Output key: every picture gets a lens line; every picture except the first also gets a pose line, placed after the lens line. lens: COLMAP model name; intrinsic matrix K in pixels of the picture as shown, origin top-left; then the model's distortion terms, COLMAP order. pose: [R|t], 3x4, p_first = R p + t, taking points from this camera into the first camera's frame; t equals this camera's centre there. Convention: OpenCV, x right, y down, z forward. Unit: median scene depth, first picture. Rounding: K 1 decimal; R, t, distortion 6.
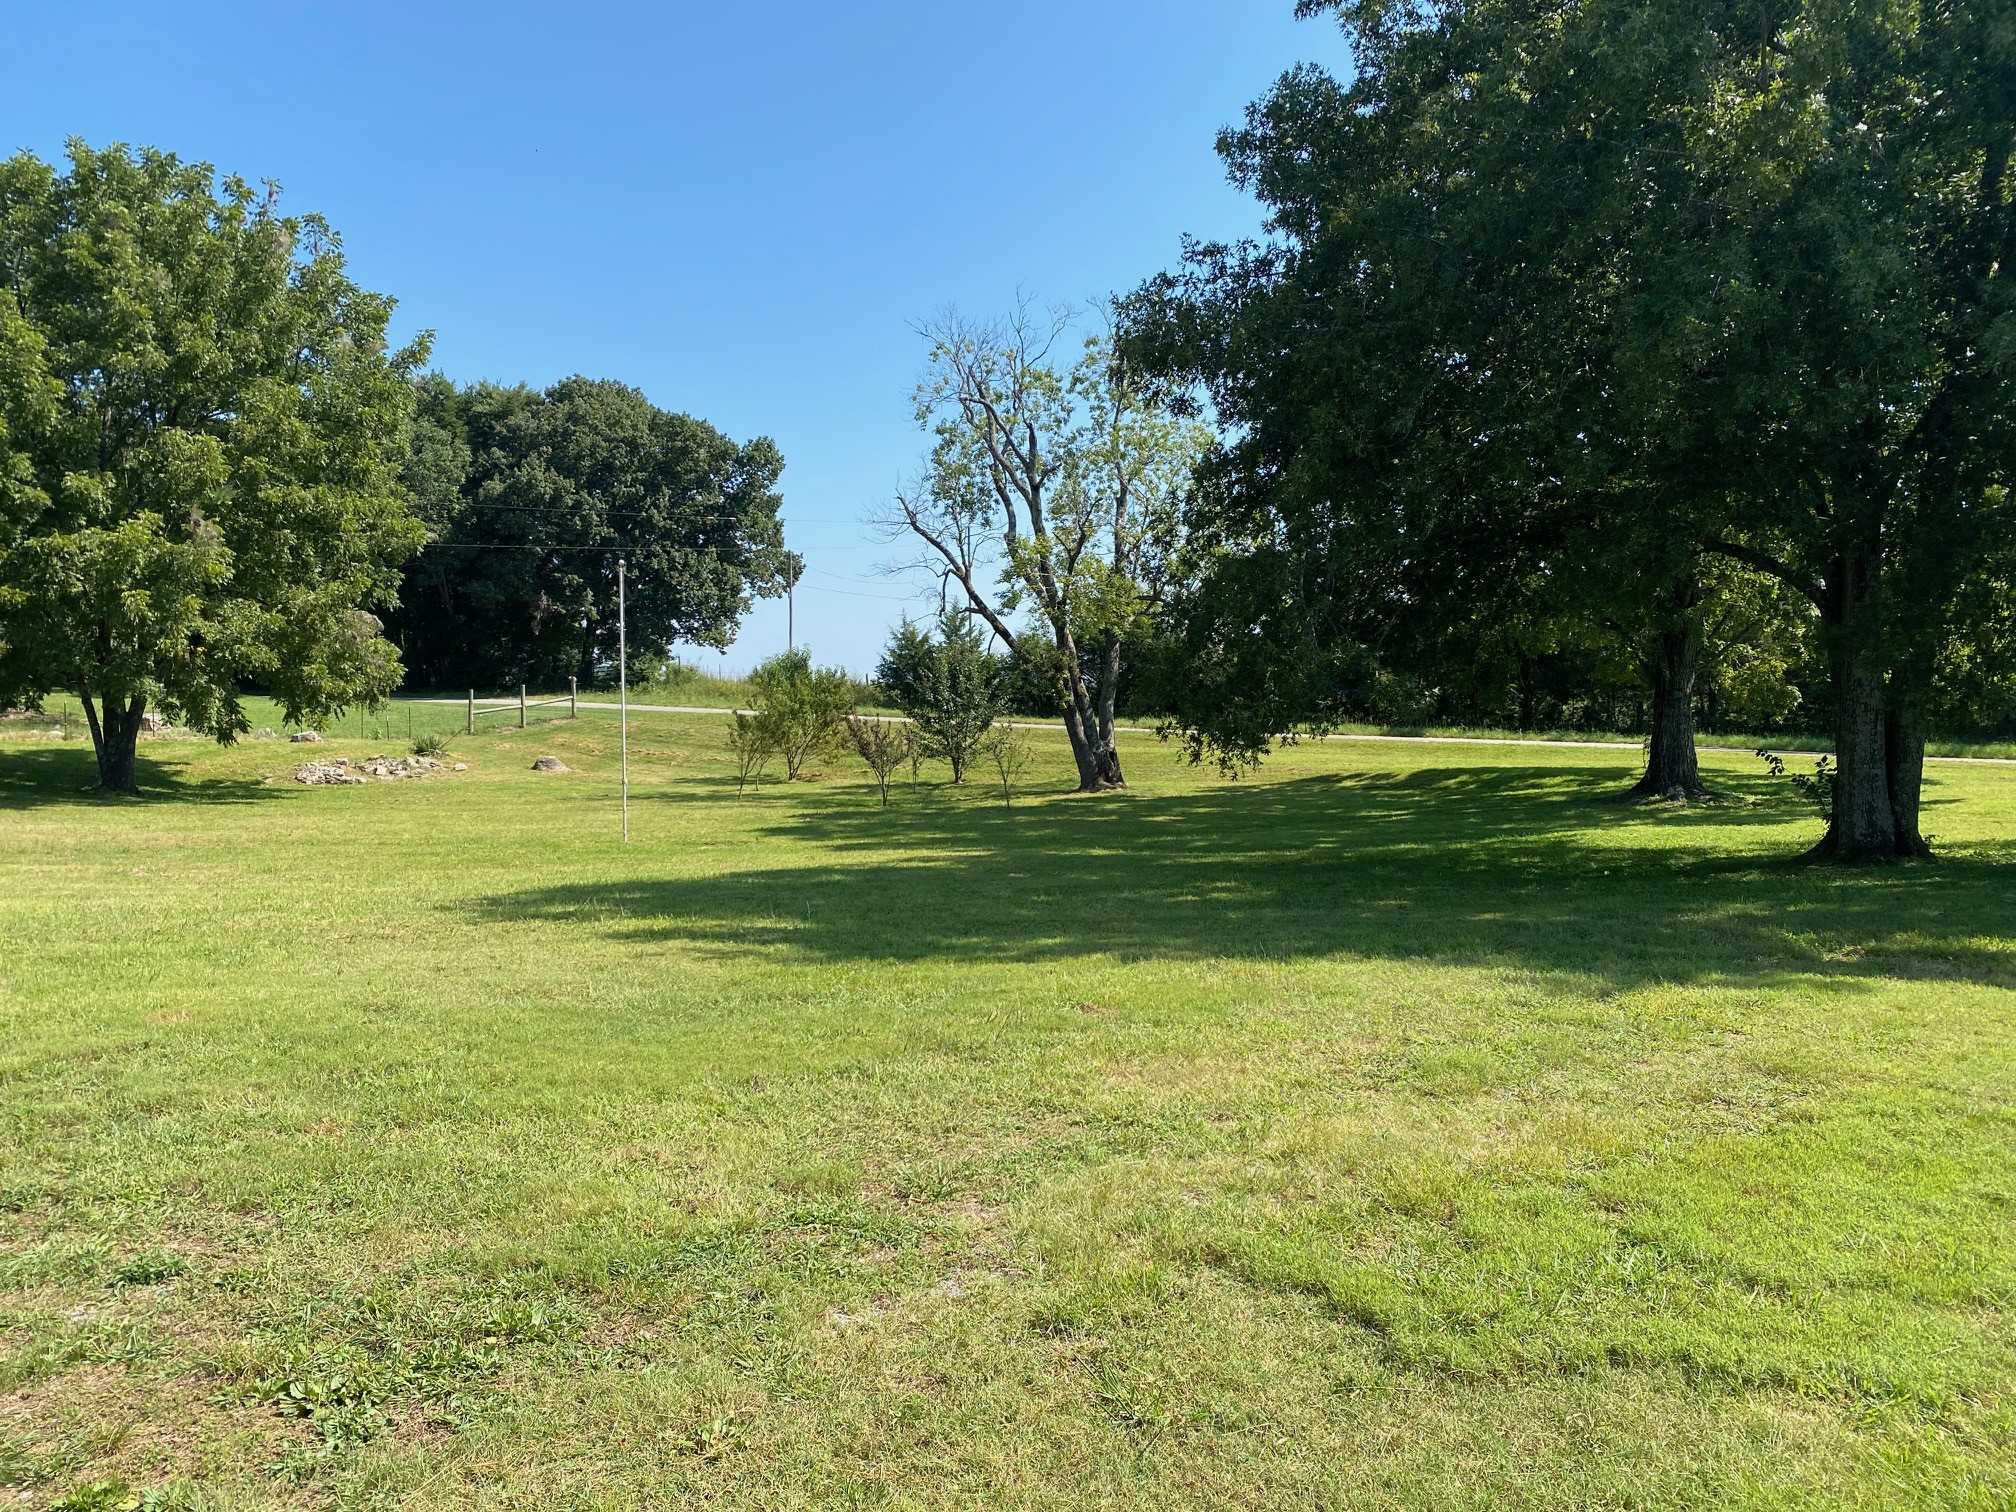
lens RADIAL K [[1547.1, 0, 1009.2], [0, 1547.1, 755.7], [0, 0, 1]] dist [0.064889, -0.103094]
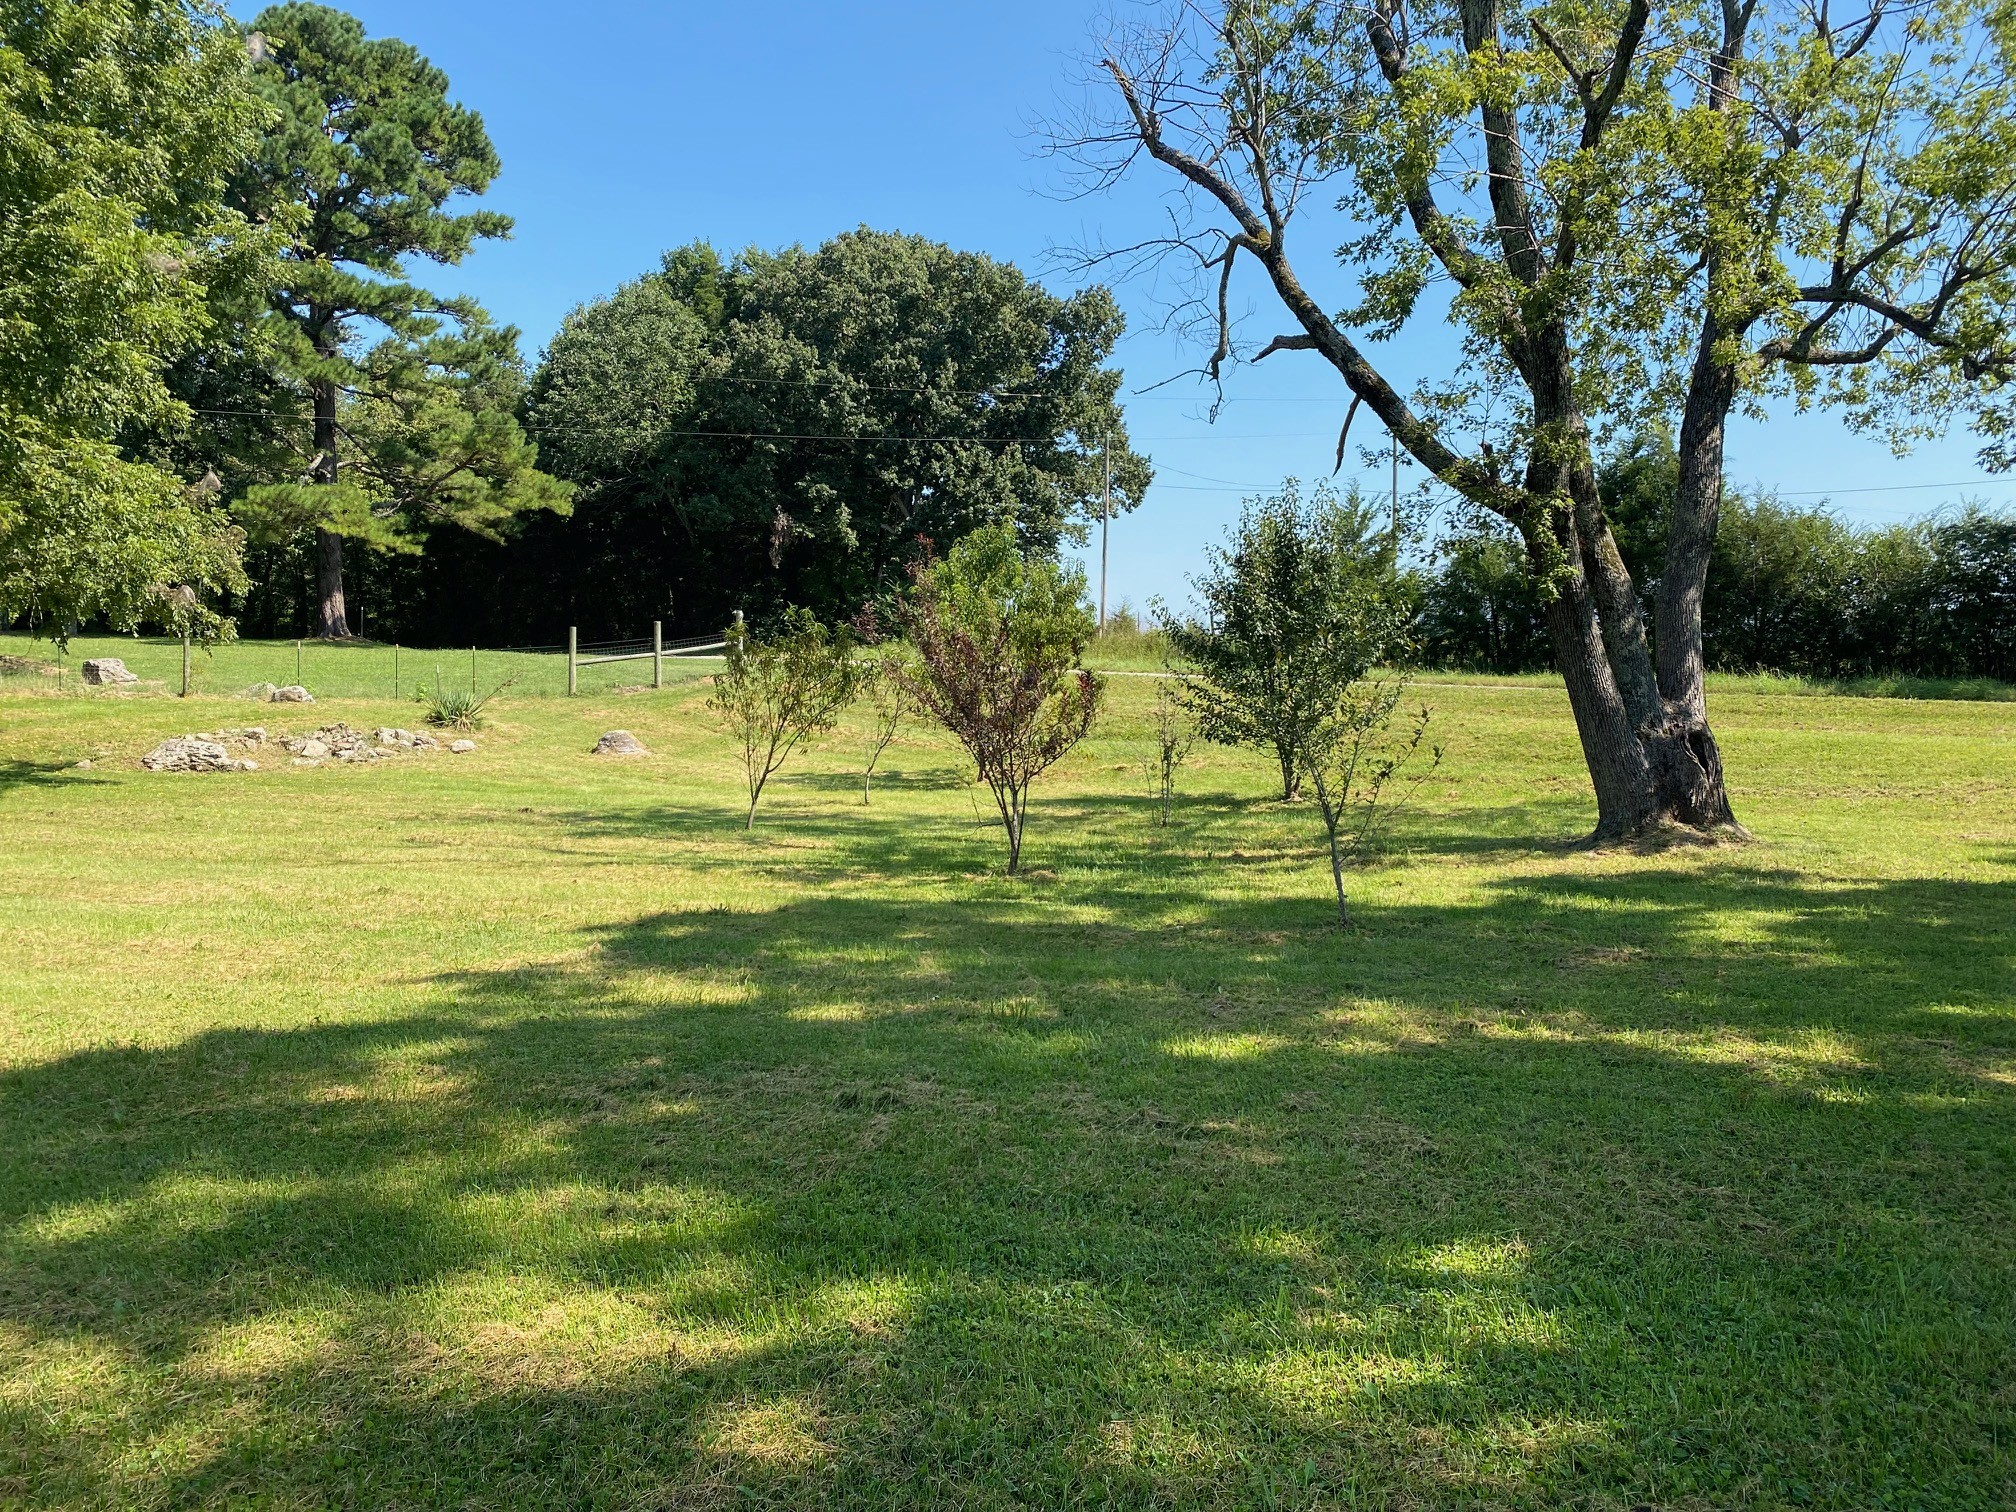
lens RADIAL K [[1547.1, 0, 1003.1], [0, 1547.1, 735.8], [0, 0, 1]] dist [0.064889, -0.103094]
pose [[0.957151, 0.016471, -0.289122, 0.010270], [-0.017975, 0.999835, -0.002548, 0.000928], [0.289032, 0.007636, 0.957289, 0.339883]]
